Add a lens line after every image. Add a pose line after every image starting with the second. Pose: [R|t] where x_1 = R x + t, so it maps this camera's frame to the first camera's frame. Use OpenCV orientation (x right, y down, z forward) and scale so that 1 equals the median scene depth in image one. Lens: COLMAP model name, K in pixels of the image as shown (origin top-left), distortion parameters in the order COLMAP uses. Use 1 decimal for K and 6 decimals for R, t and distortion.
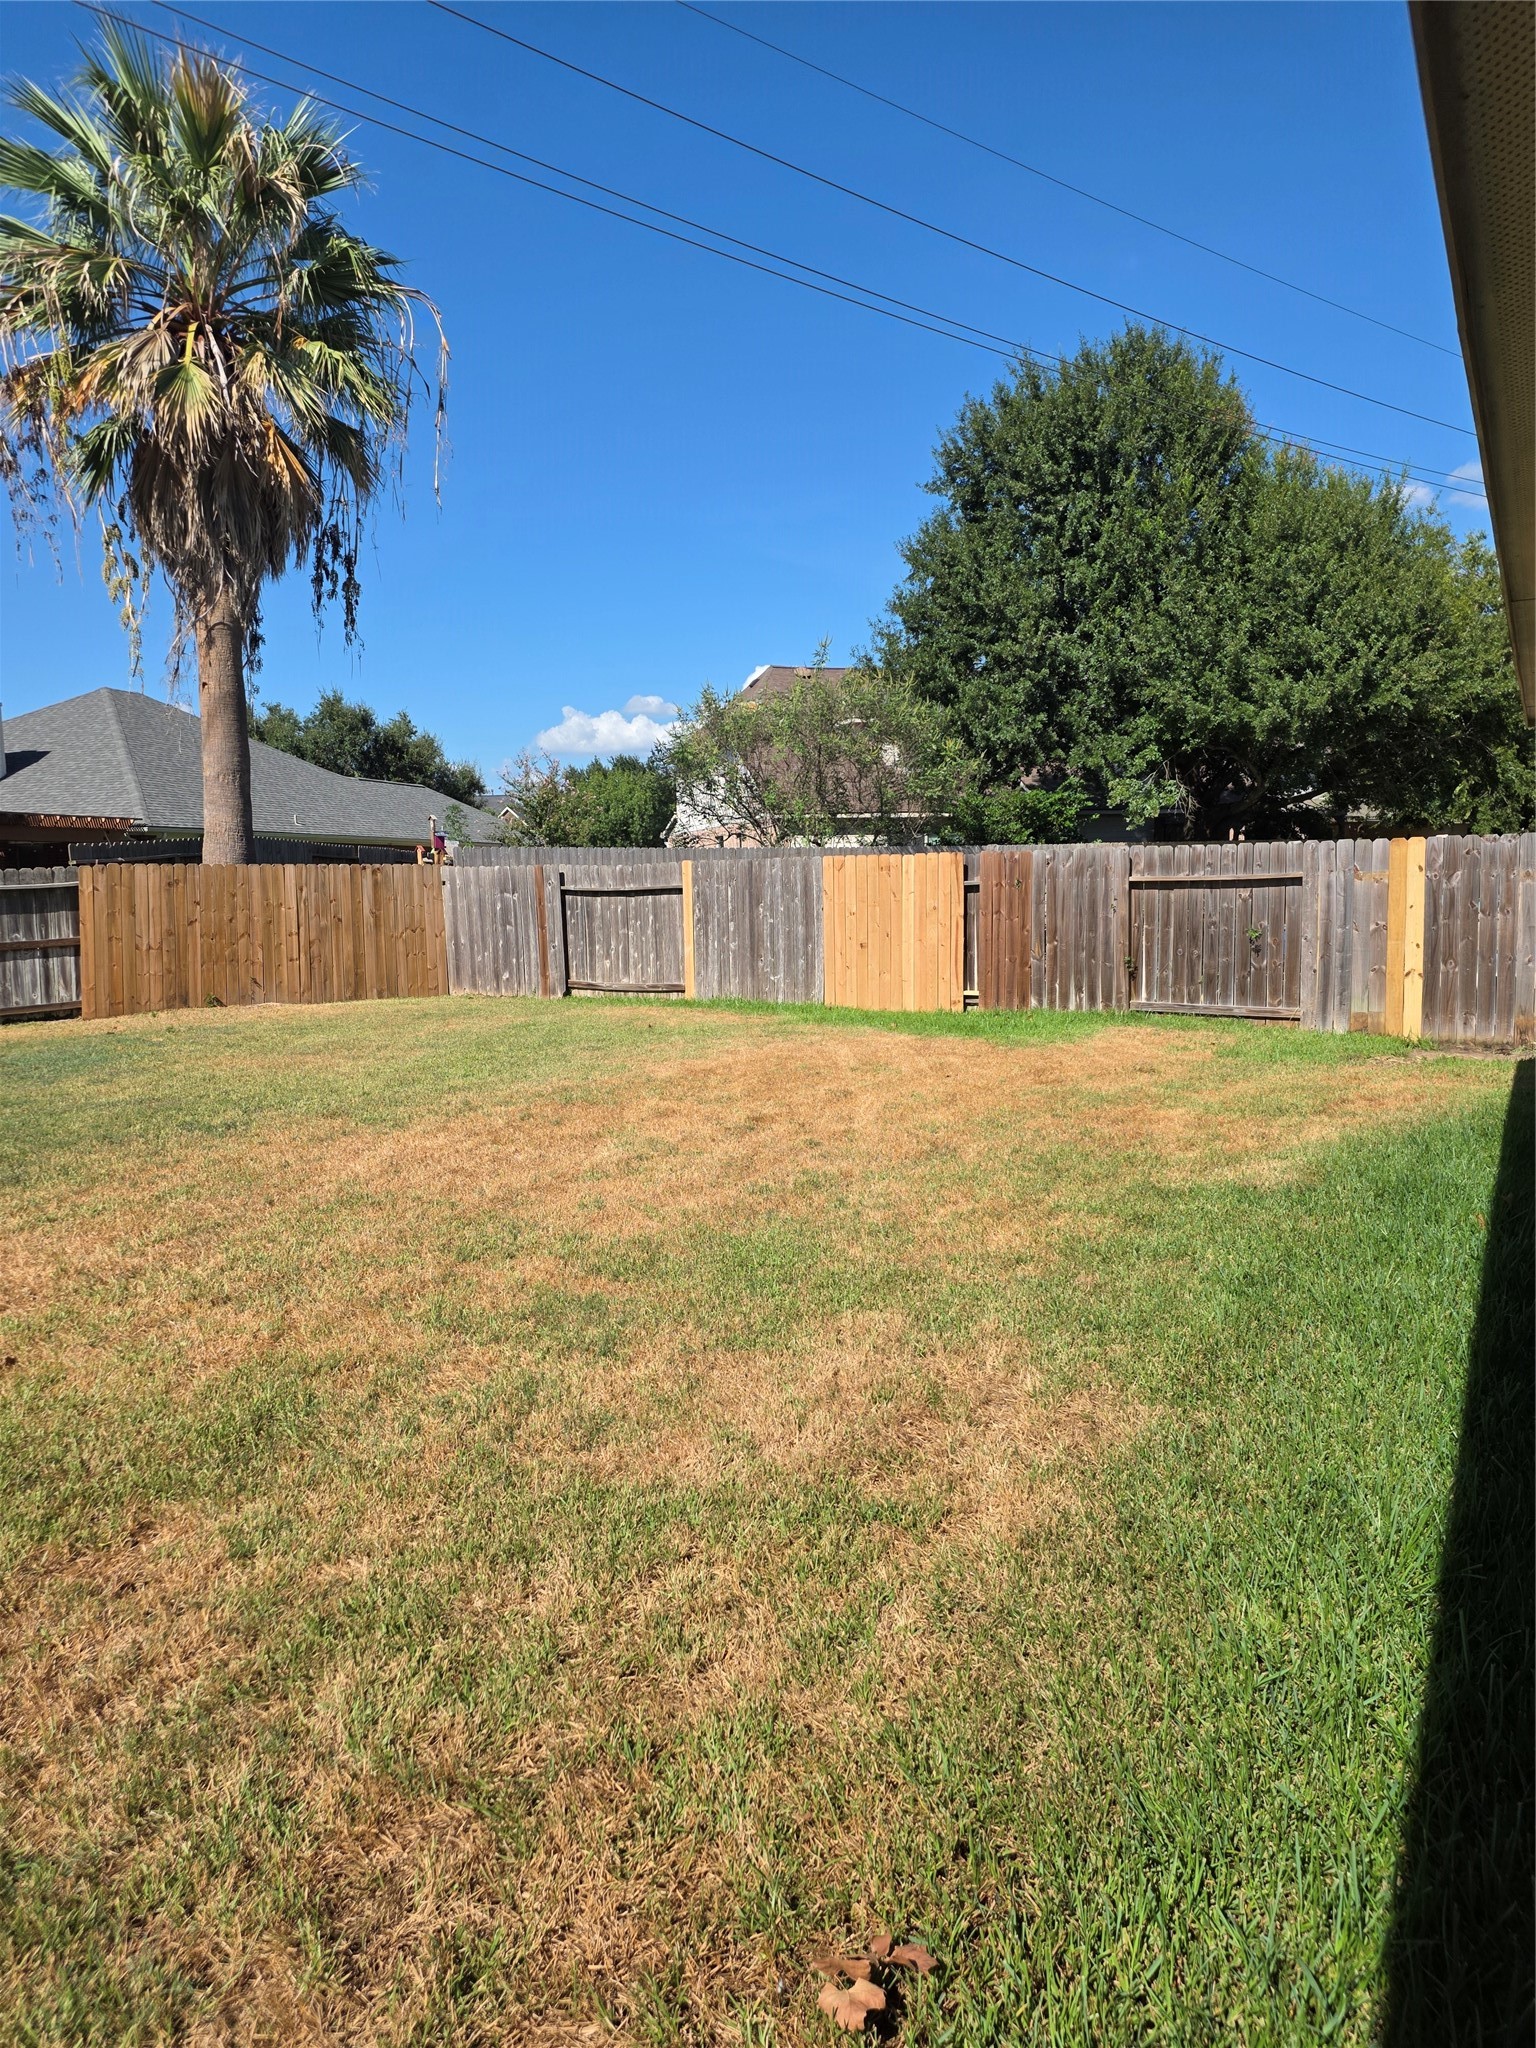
lens RADIAL K [[1335.6, 0, 756.8], [0, 1335.6, 1019.3], [0, 0, 1]] dist [0.067092, -0.058373]
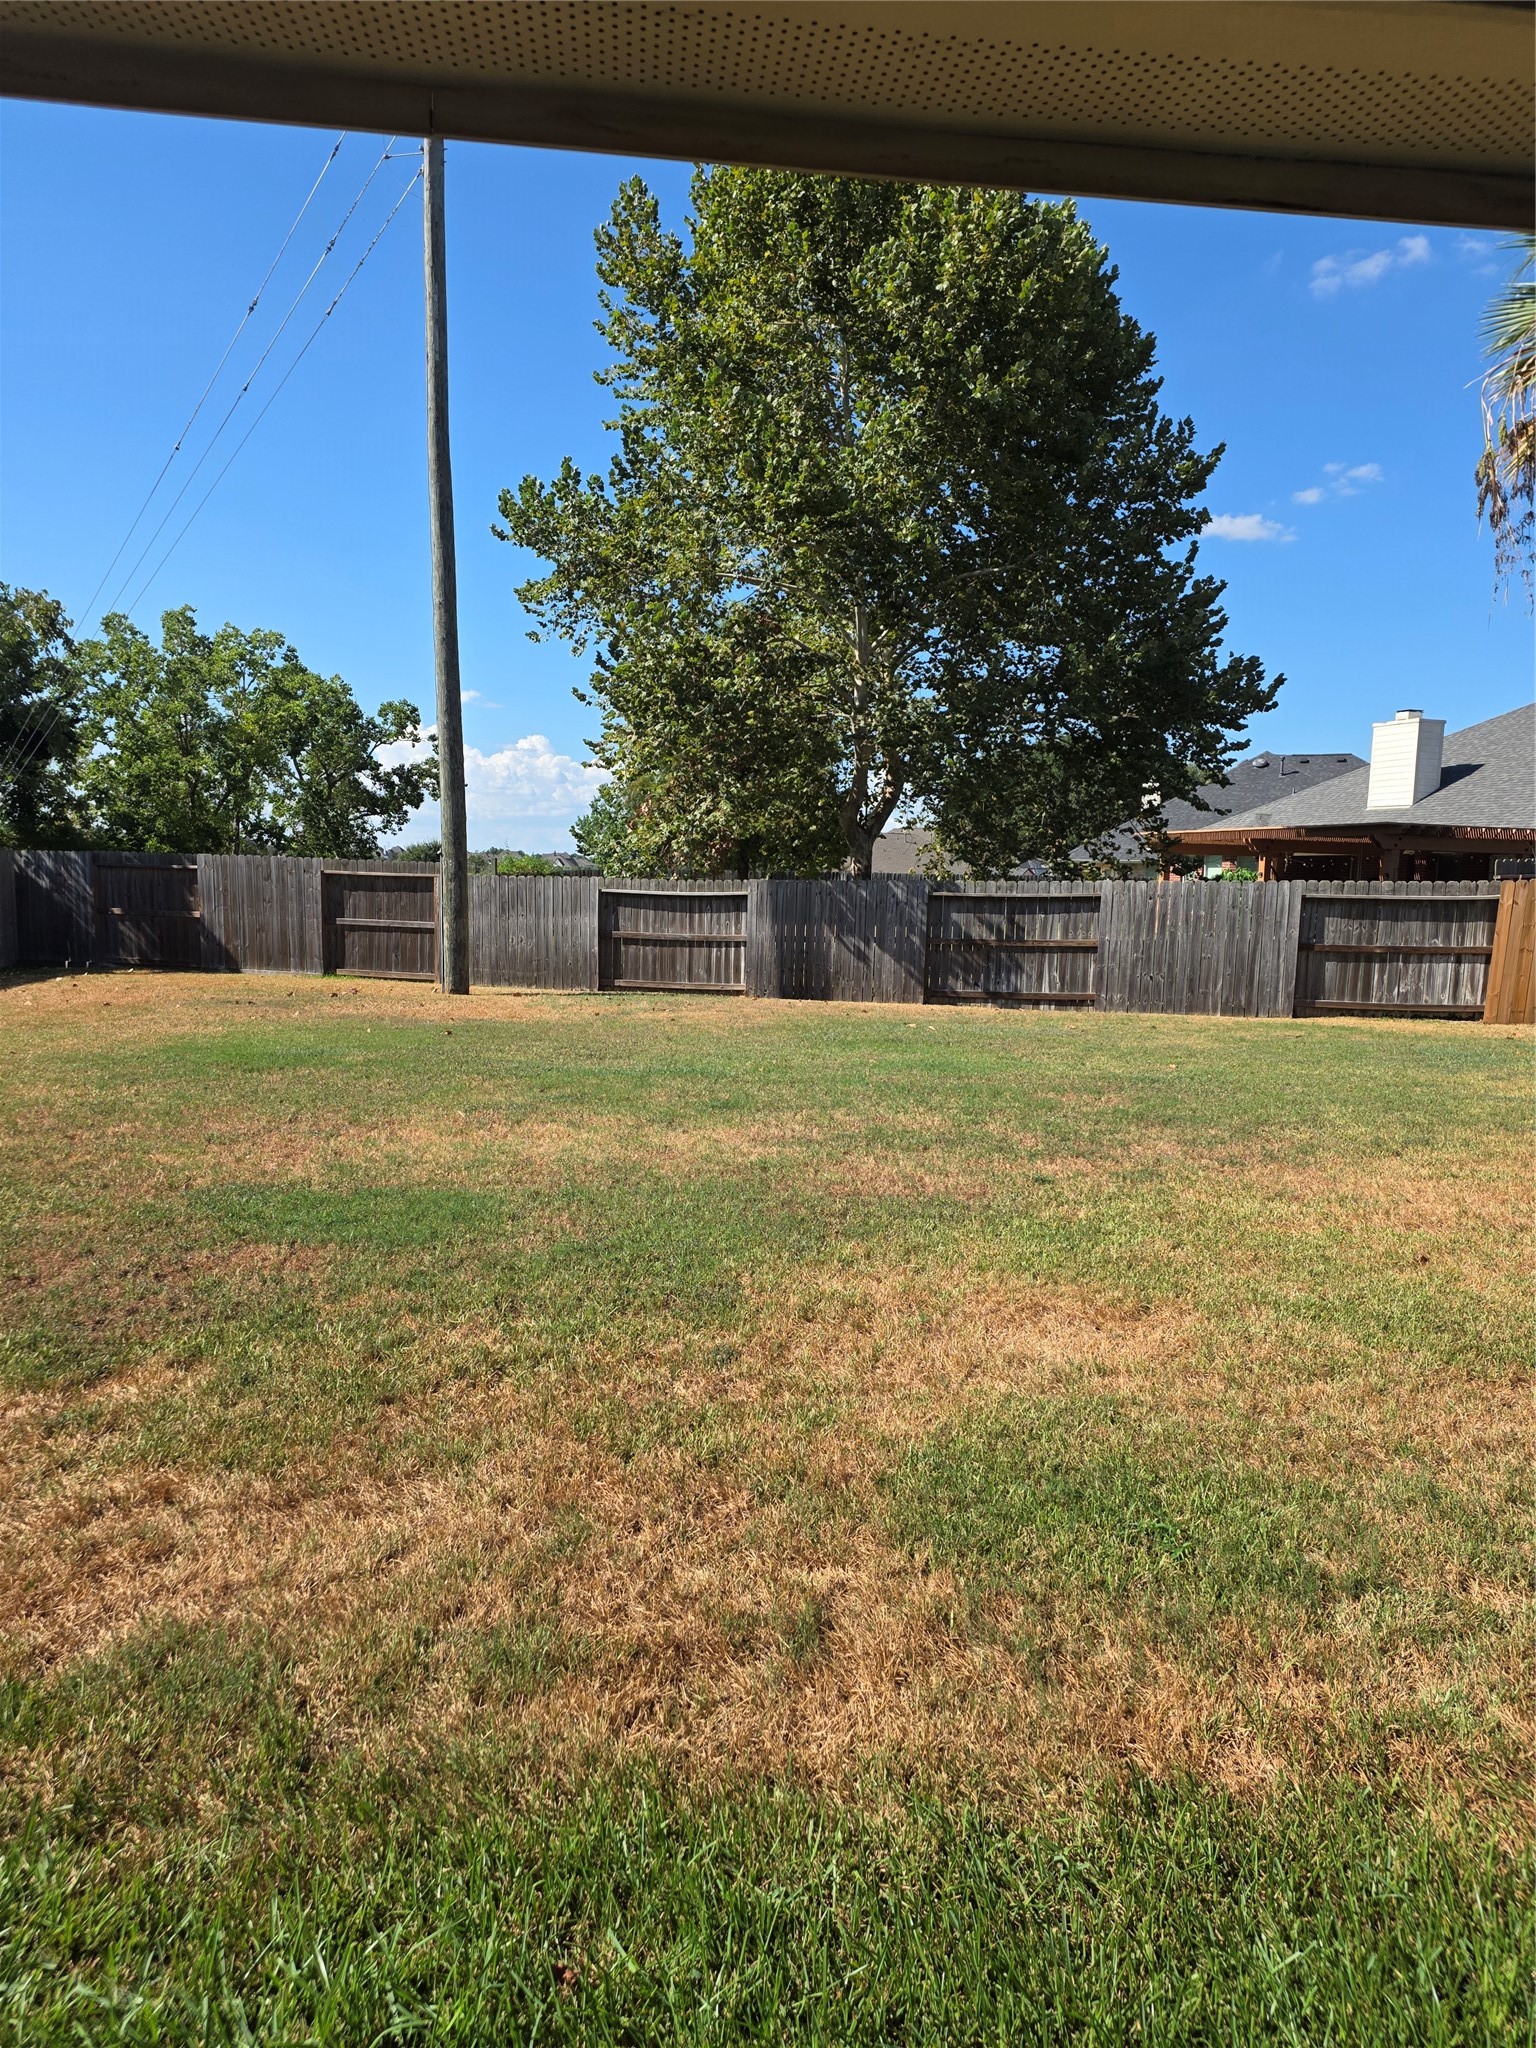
lens RADIAL K [[1335.6, 0, 756.8], [0, 1335.6, 1019.3], [0, 0, 1]] dist [0.067092, -0.058373]
pose [[0.578355, 0.120211, -0.806880, 0.037216], [-0.122652, 0.990654, 0.059675, 0.003855], [0.806513, 0.064452, 0.587693, -0.100610]]
